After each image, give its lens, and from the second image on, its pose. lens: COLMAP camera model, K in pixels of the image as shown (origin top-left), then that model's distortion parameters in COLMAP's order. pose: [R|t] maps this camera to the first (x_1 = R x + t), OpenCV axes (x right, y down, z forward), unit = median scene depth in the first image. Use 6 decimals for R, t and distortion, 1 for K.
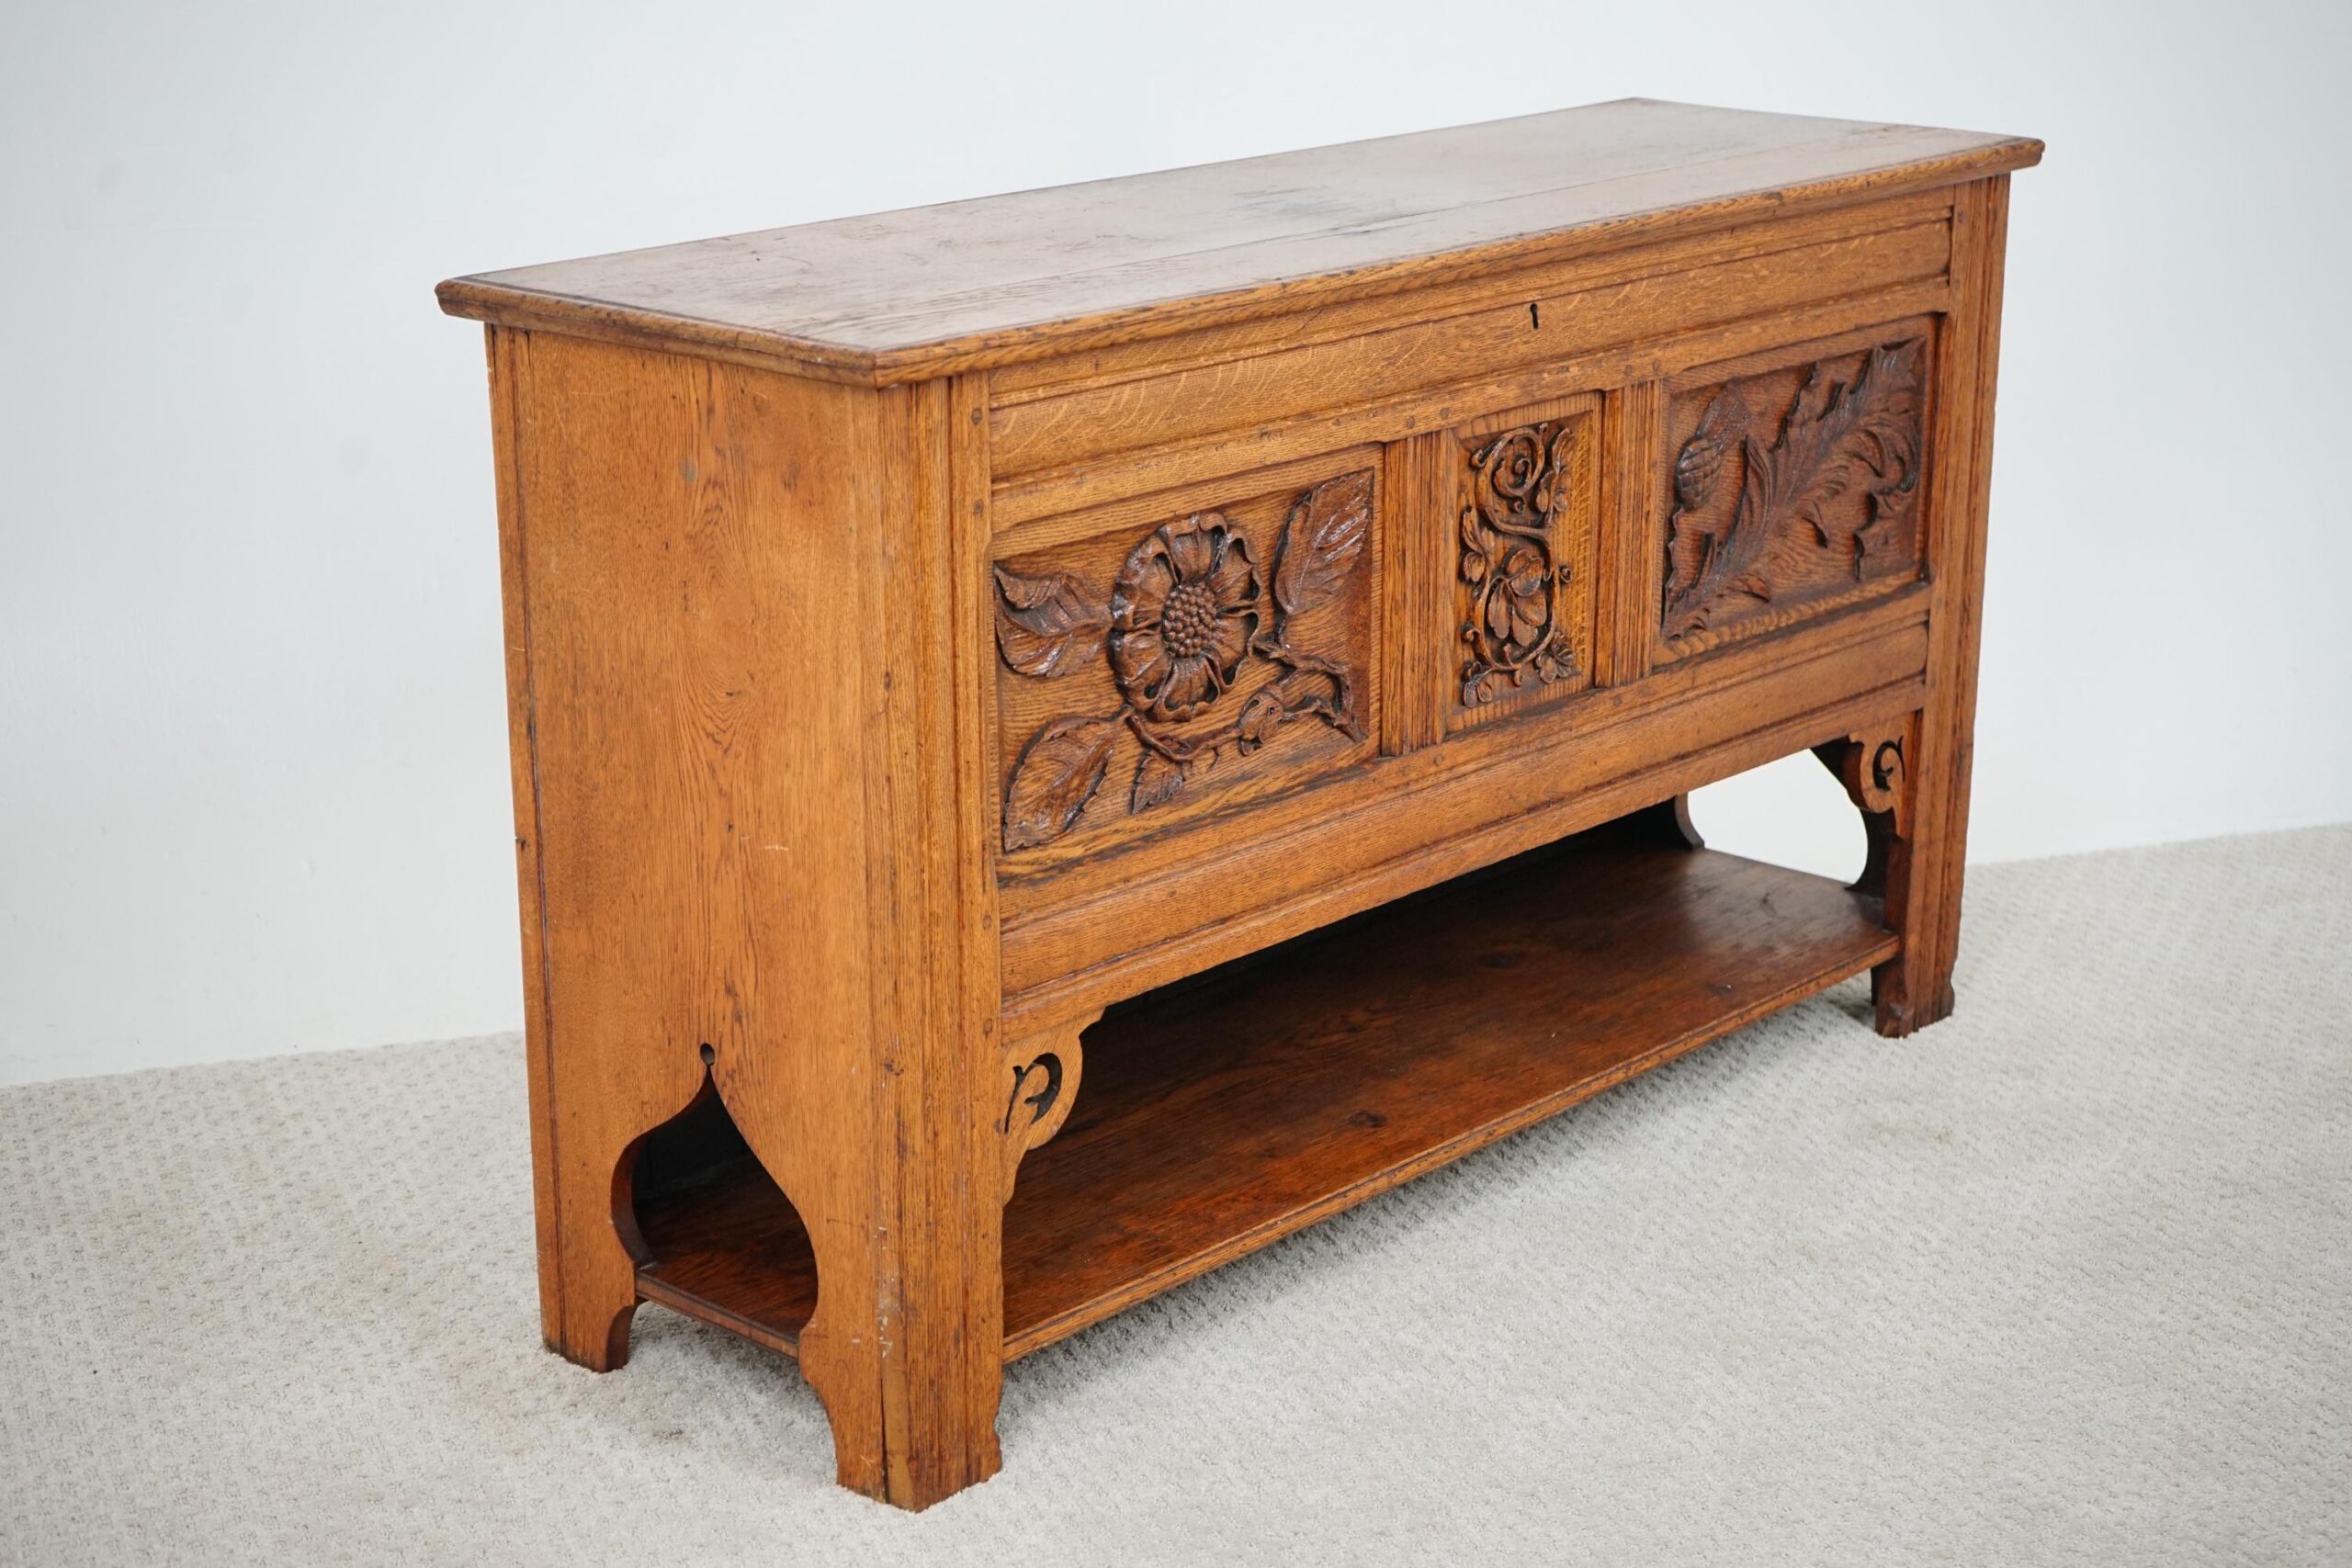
lens RADIAL K [[3951.6, 0, 1176.0], [0, 3951.6, 784.0], [0, 0, 1]] dist [-0.022552, 0.052694]
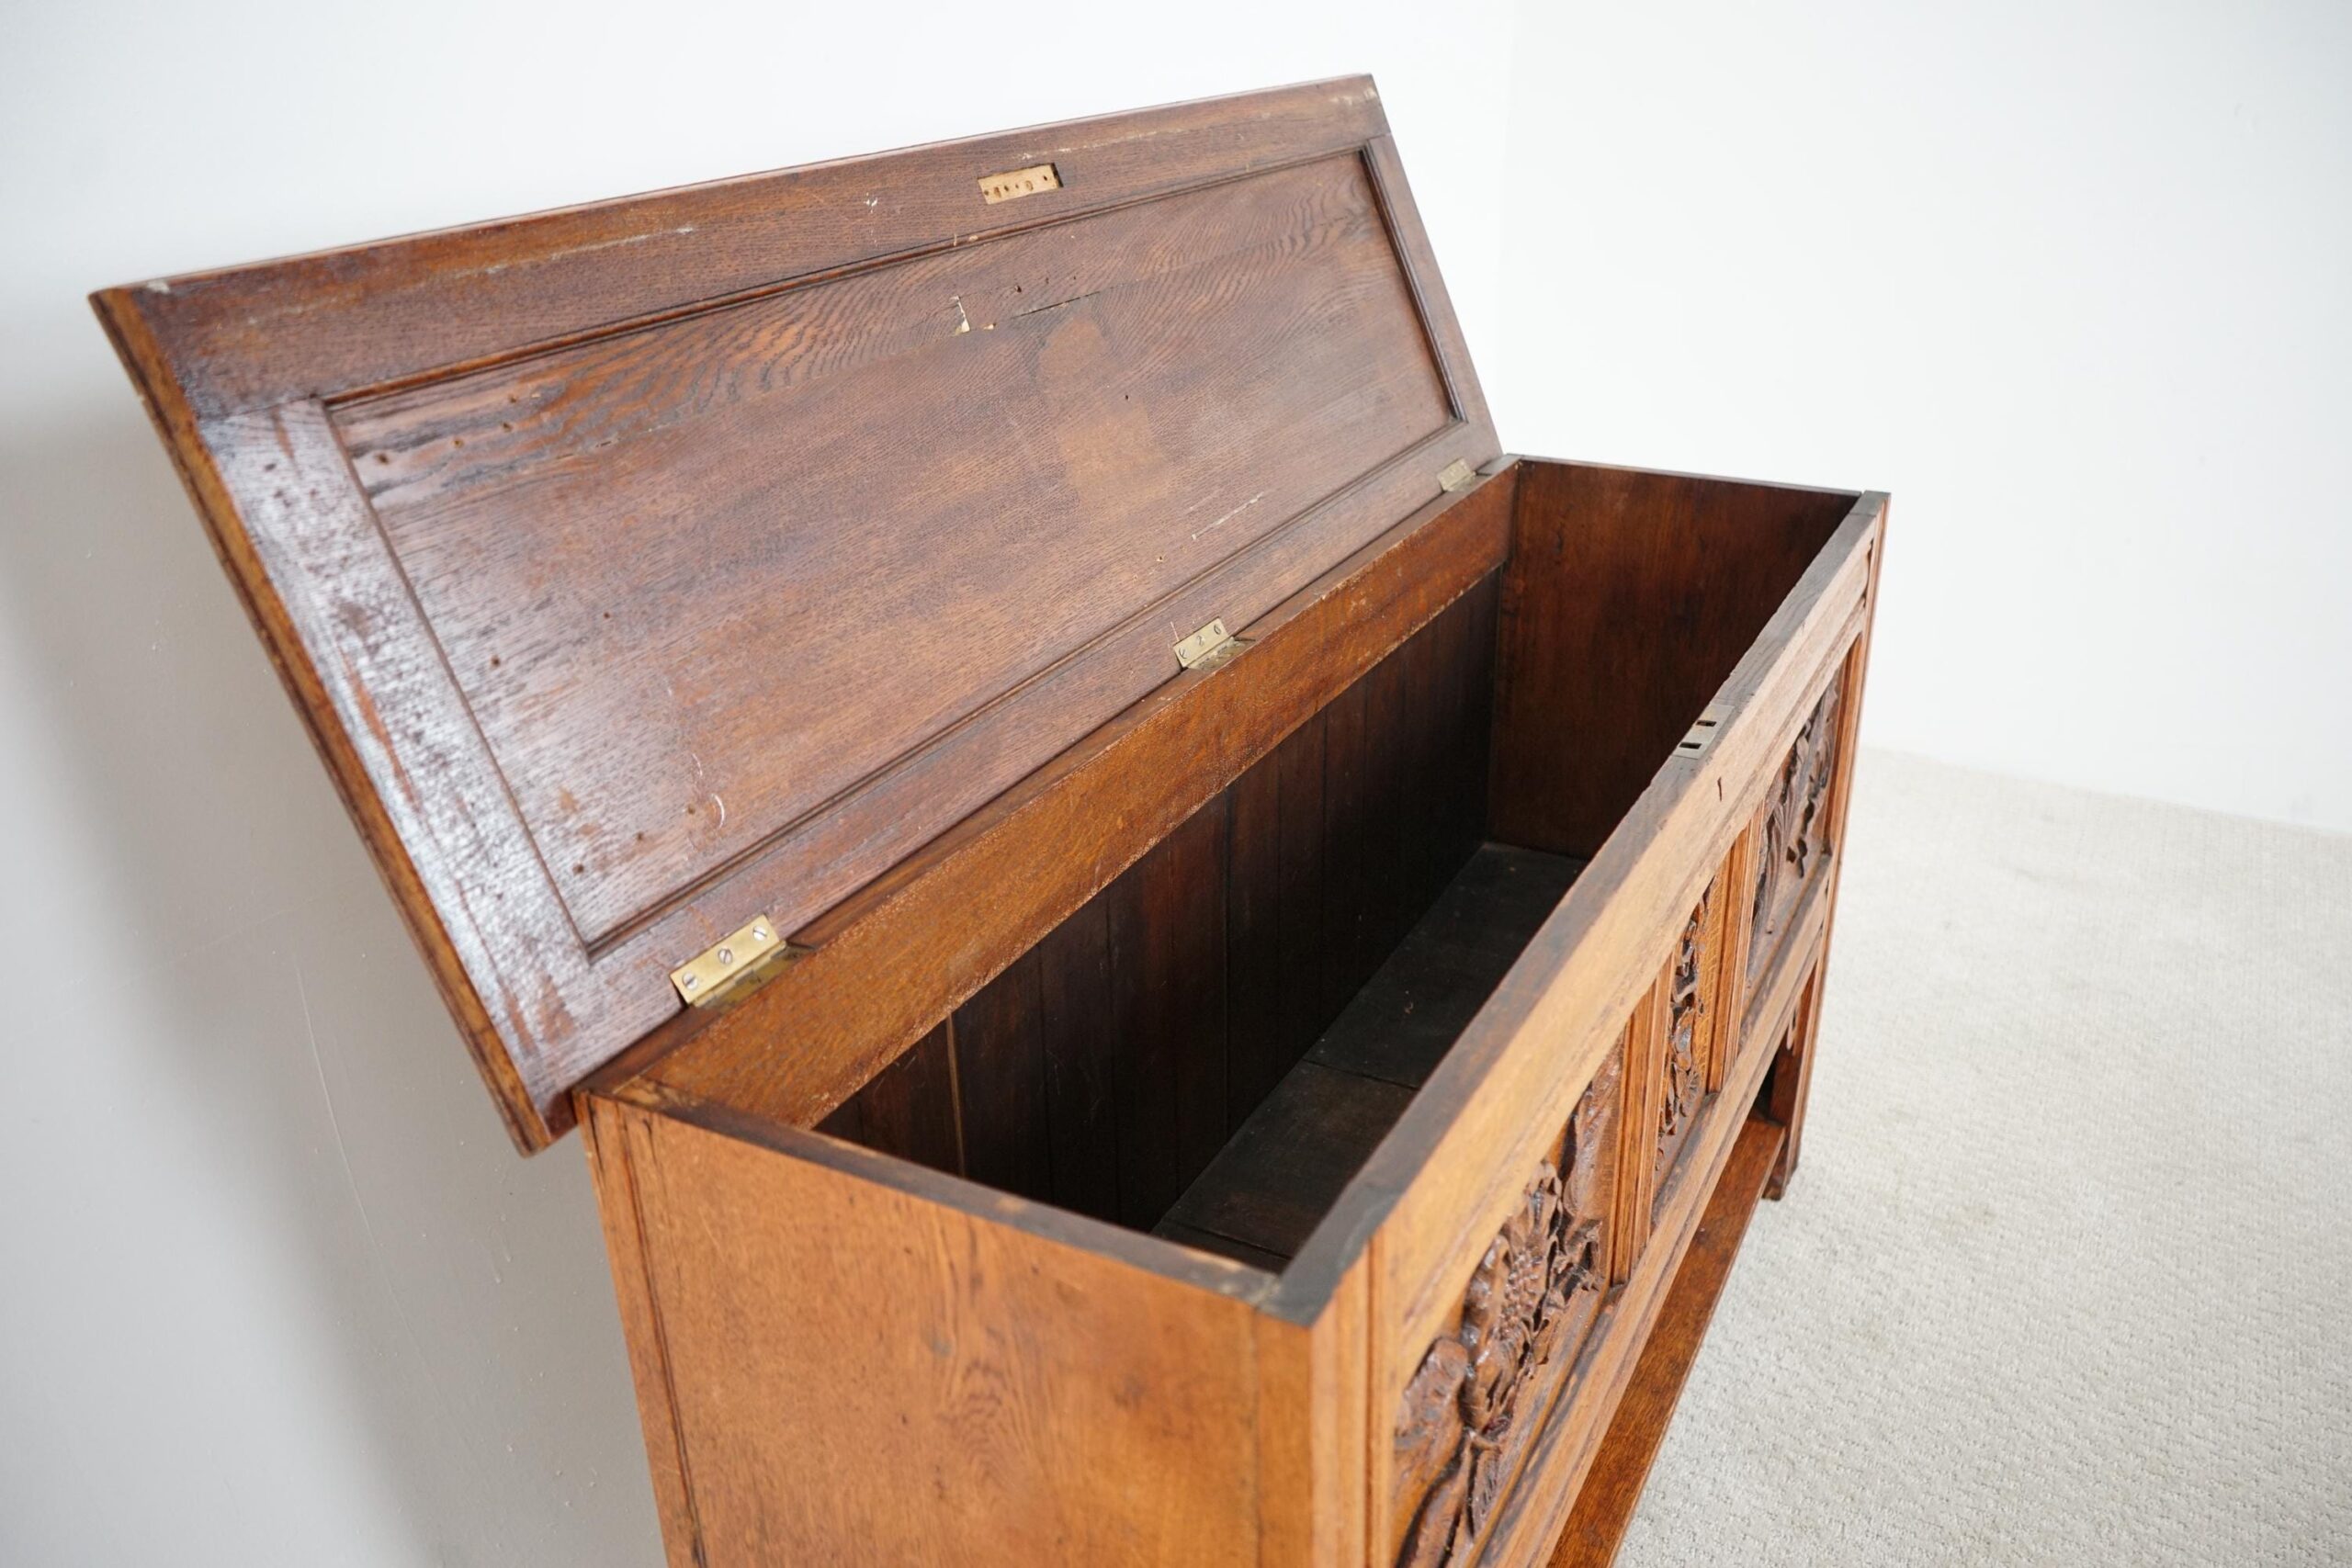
lens RADIAL K [[1848.2, 0, 1176.0], [0, 1848.2, 784.0], [0, 0, 1]] dist [-0.000449, 0.001120]
pose [[0.970276, -0.120657, 0.209776, -0.127704], [0.093691, 0.986532, 0.134077, -0.196941], [-0.223128, -0.110438, 0.968513, 0.634251]]
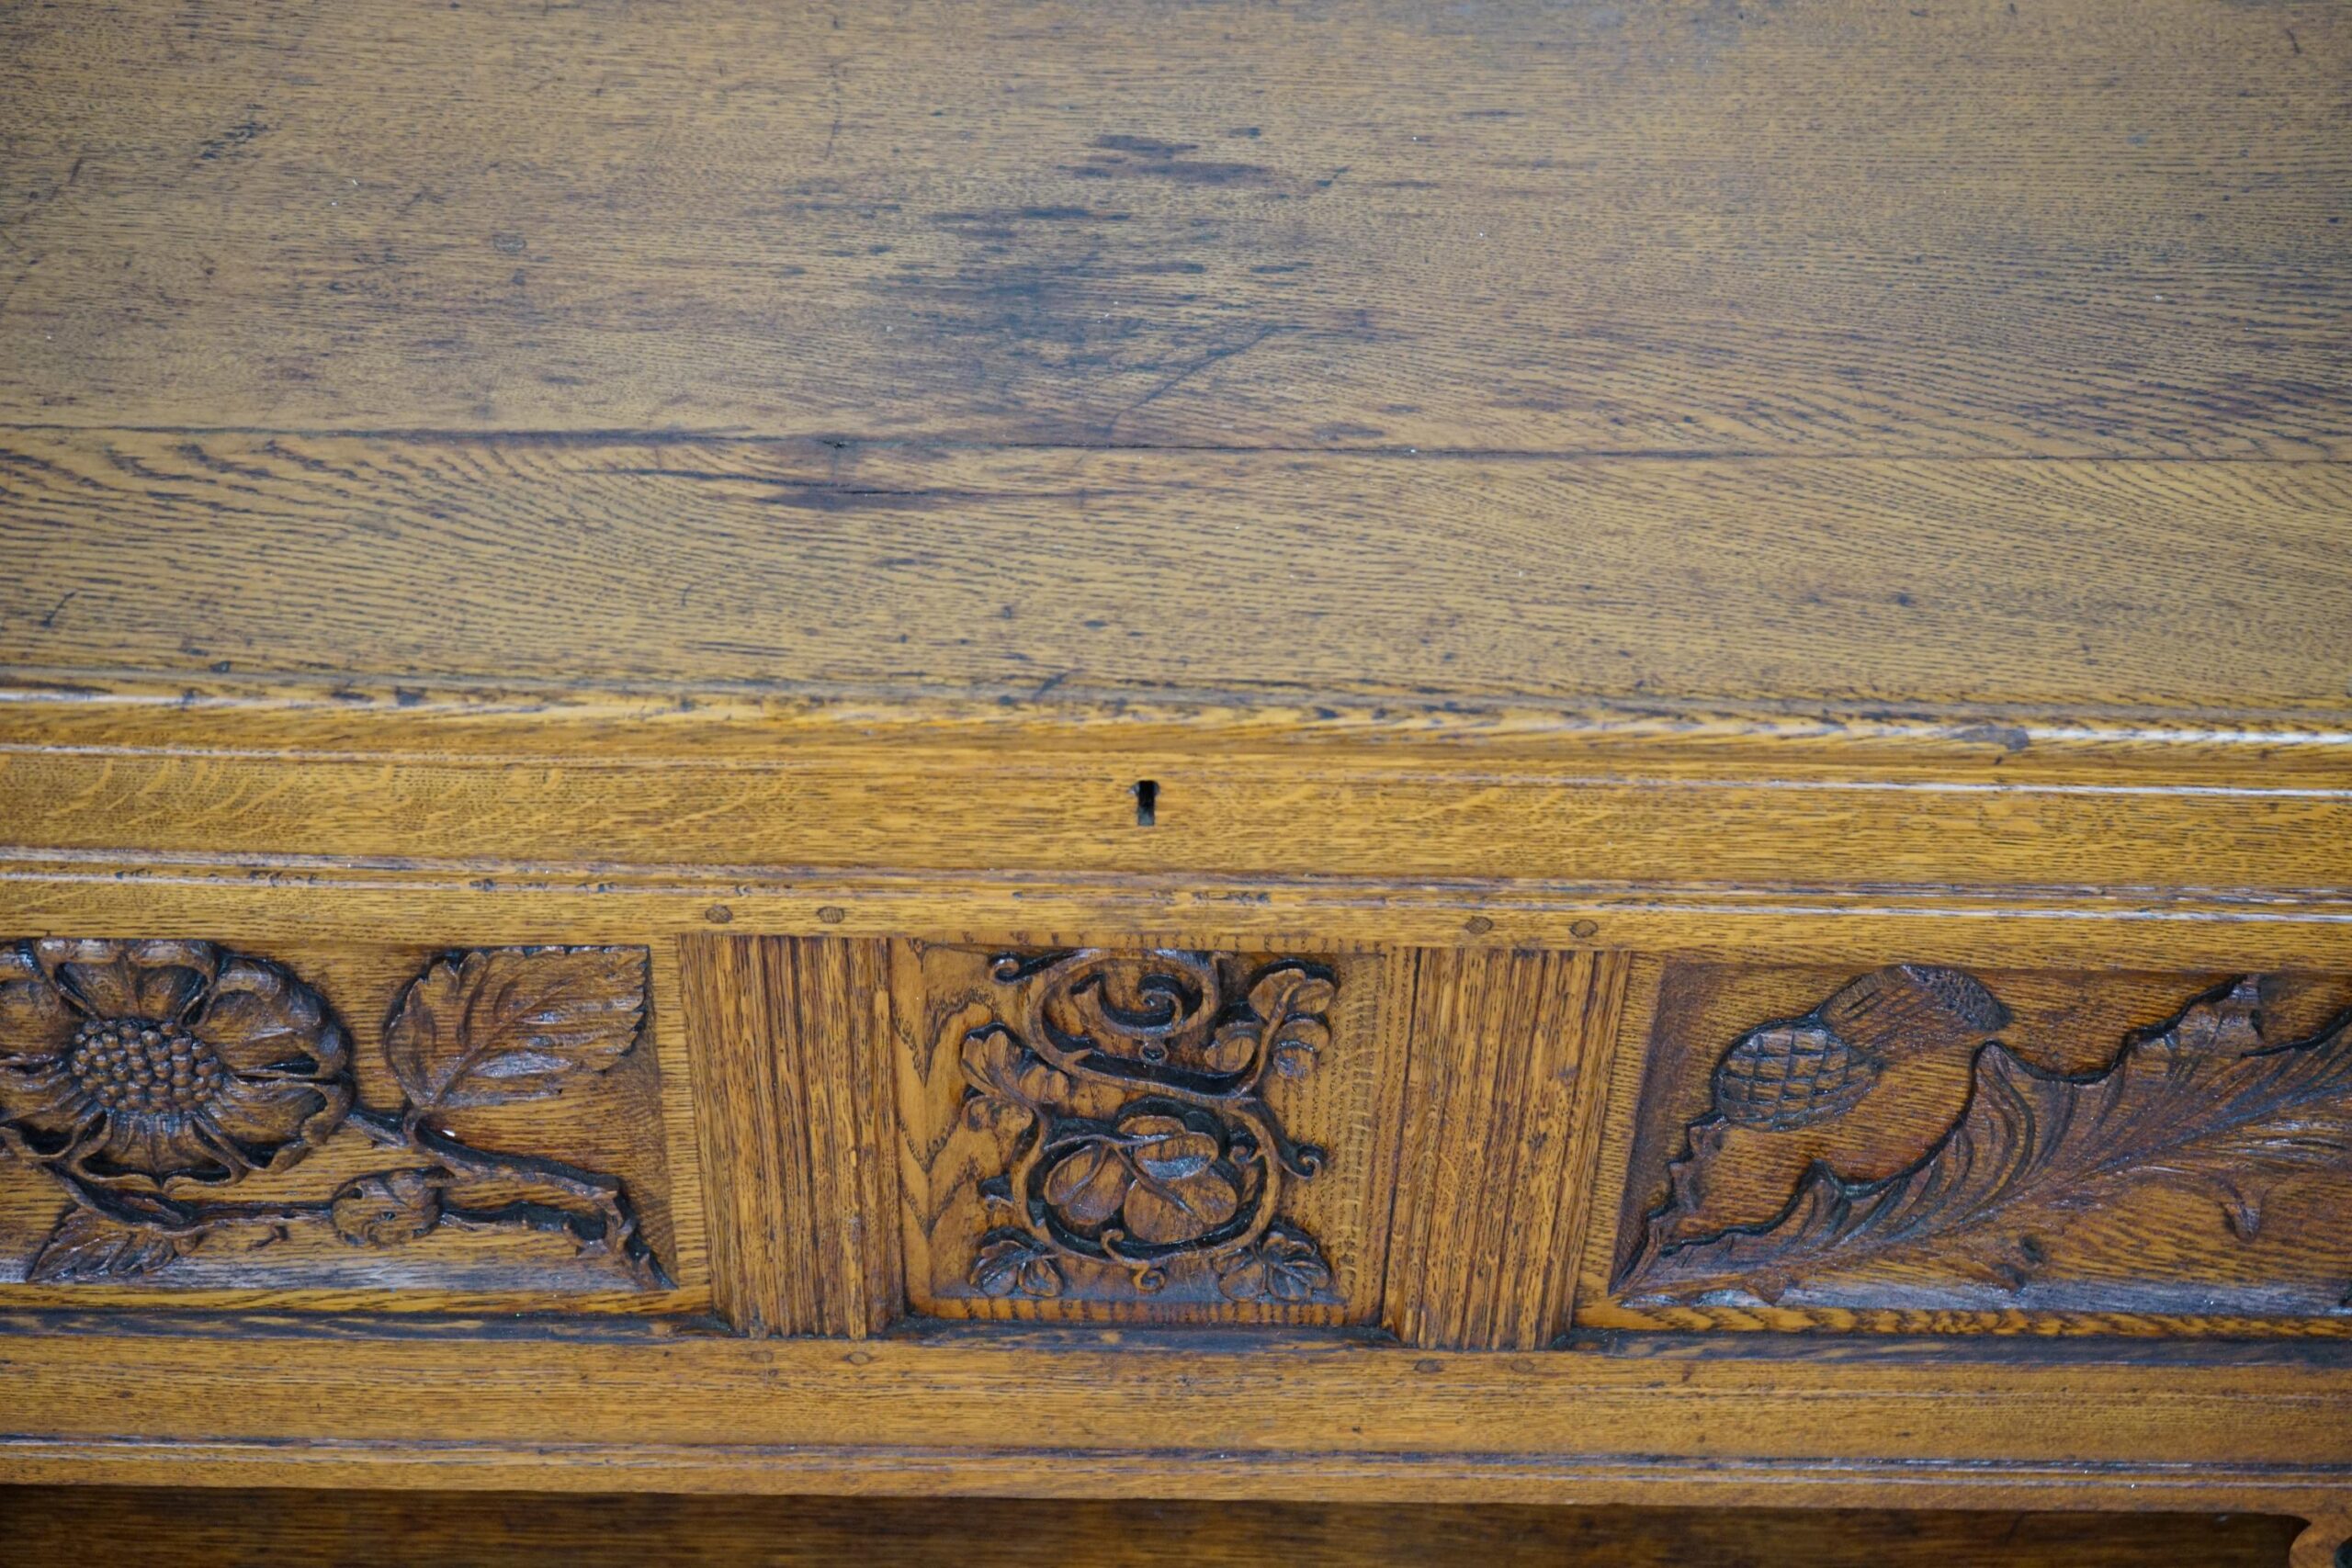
lens RADIAL K [[4094.4, 0, 1199.6], [0, 4094.4, 783.9], [0, 0, 1]] dist [-0.036103, 0.097309]
pose [[0.672843, 0.547624, -0.497383, 0.342124], [-0.235478, 0.795904, 0.557752, -0.400731], [0.701307, -0.258157, 0.664472, 0.717239]]
